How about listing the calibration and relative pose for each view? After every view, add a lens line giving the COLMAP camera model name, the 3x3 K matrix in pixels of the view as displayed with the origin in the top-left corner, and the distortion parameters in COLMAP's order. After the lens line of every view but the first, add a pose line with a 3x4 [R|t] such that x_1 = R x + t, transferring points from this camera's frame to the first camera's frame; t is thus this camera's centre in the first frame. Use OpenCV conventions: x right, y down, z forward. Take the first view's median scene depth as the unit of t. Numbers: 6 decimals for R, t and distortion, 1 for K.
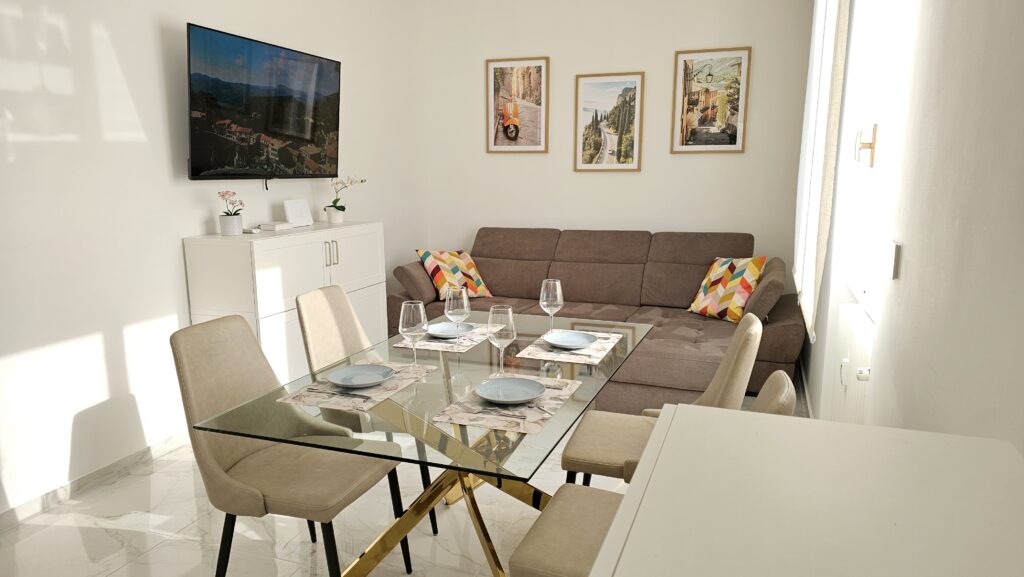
lens RADIAL K [[678.1, 0, 519.2], [0, 678.1, 304.0], [0, 0, 1]] dist [0.073023, -0.070668]
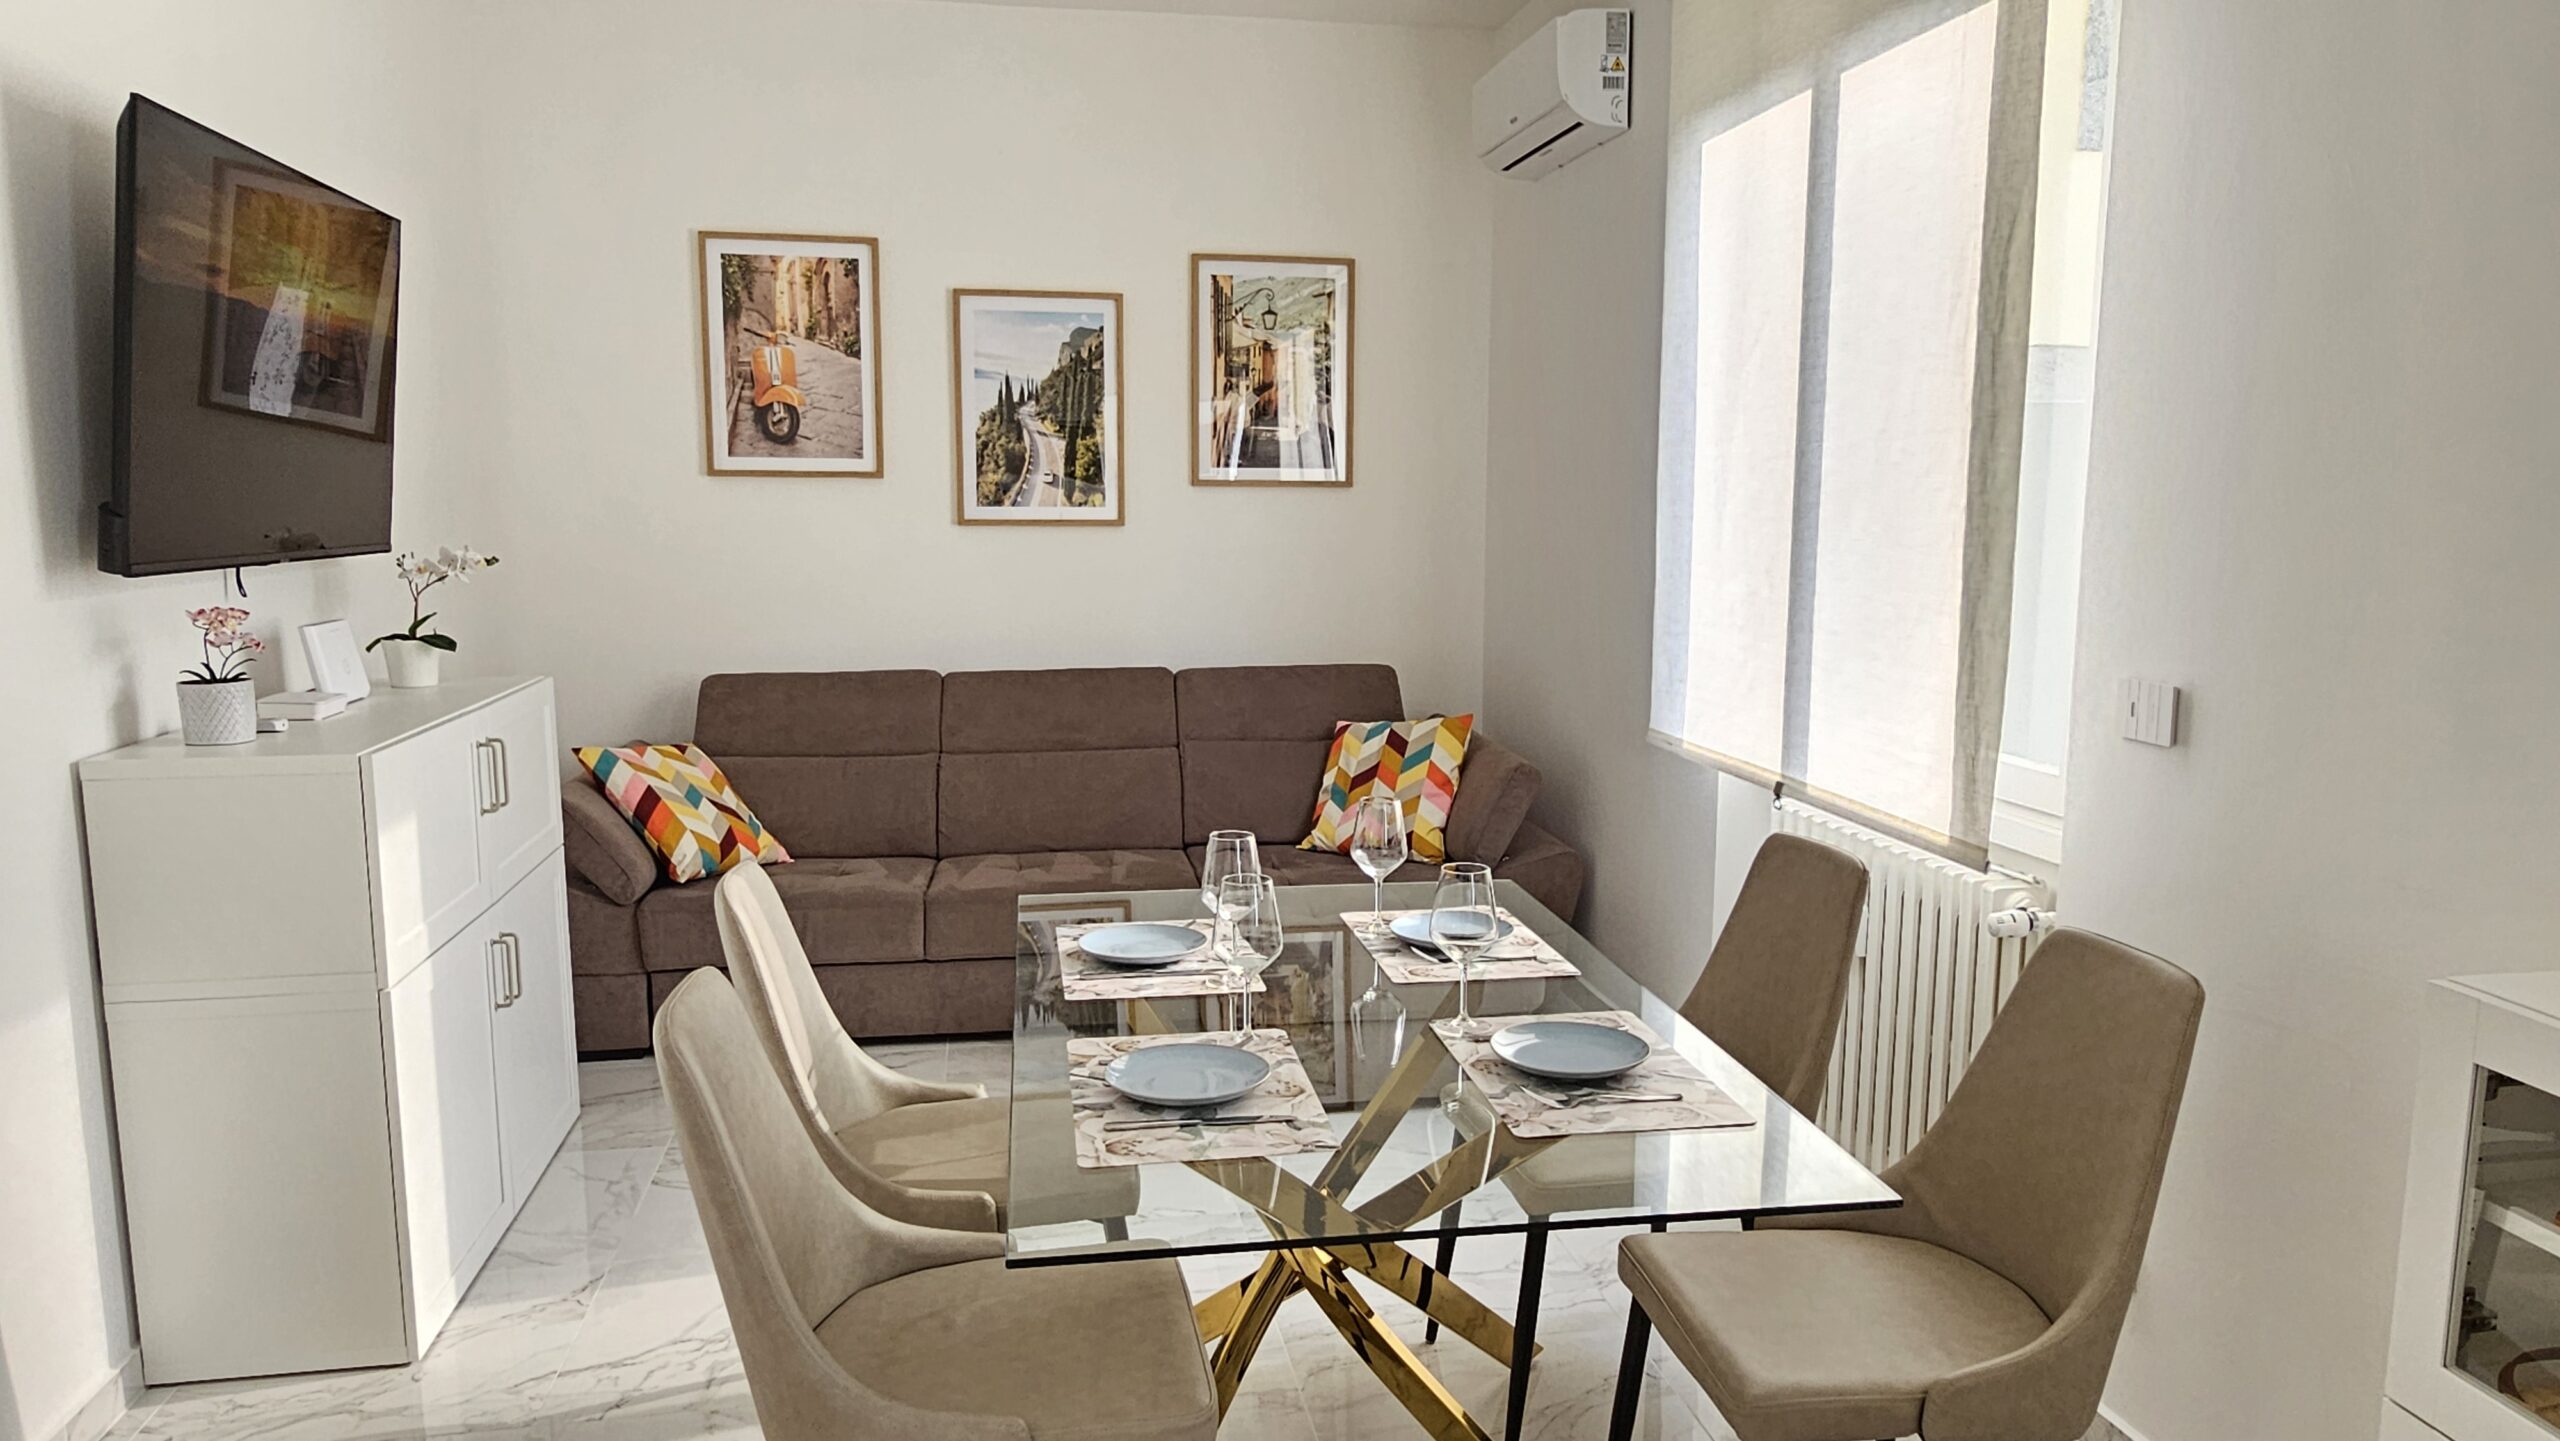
lens RADIAL K [[1746.6, 0, 1306.4], [0, 1746.6, 747.8], [0, 0, 1]] dist [-0.001679, 0.021611]
pose [[0.866997, -0.065115, 0.494041, -0.265421], [0.090850, 0.995464, -0.028230, -0.019588], [-0.489962, 0.069360, 0.868980, 0.027860]]
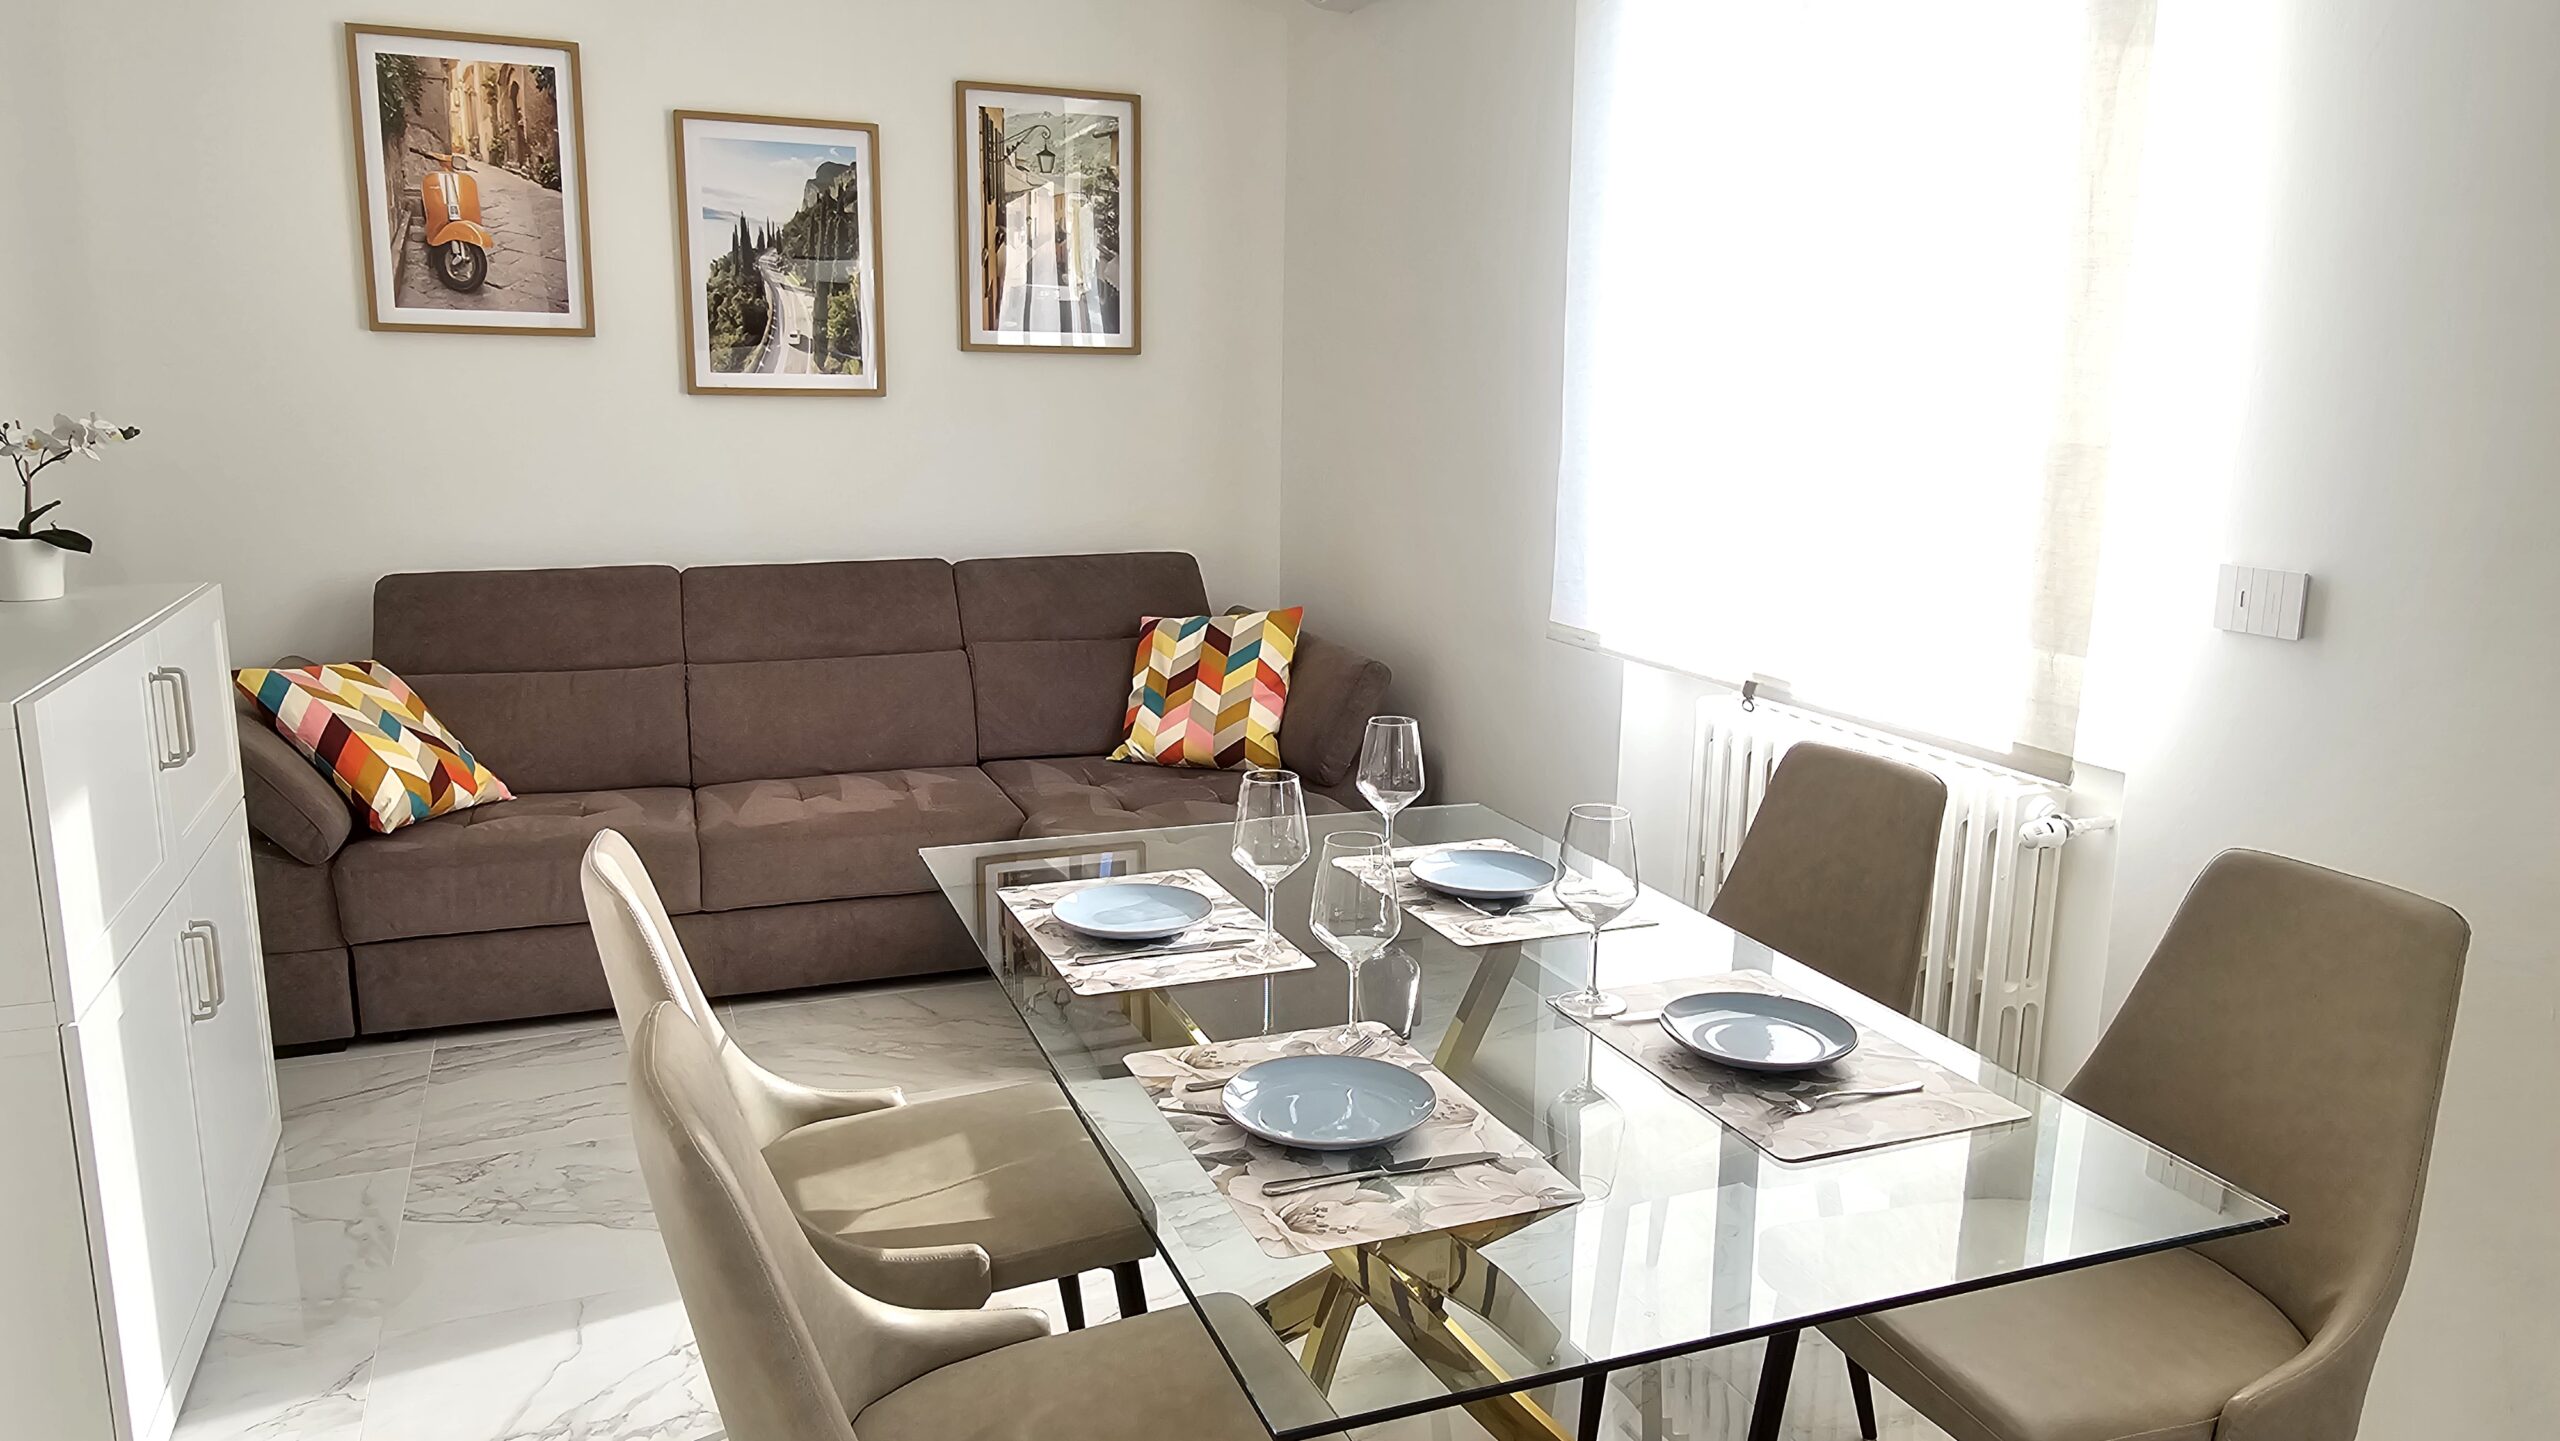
lens RADIAL K [[1749.0, 0, 1281.9], [0, 1749.0, 721.4], [0, 0, 1]] dist [0.005436, 0.007092]
pose [[0.749424, -0.116223, 0.651810, -0.295790], [0.115131, 0.992350, 0.044570, -0.040447], [-0.652003, 0.041642, 0.757072, 0.165792]]
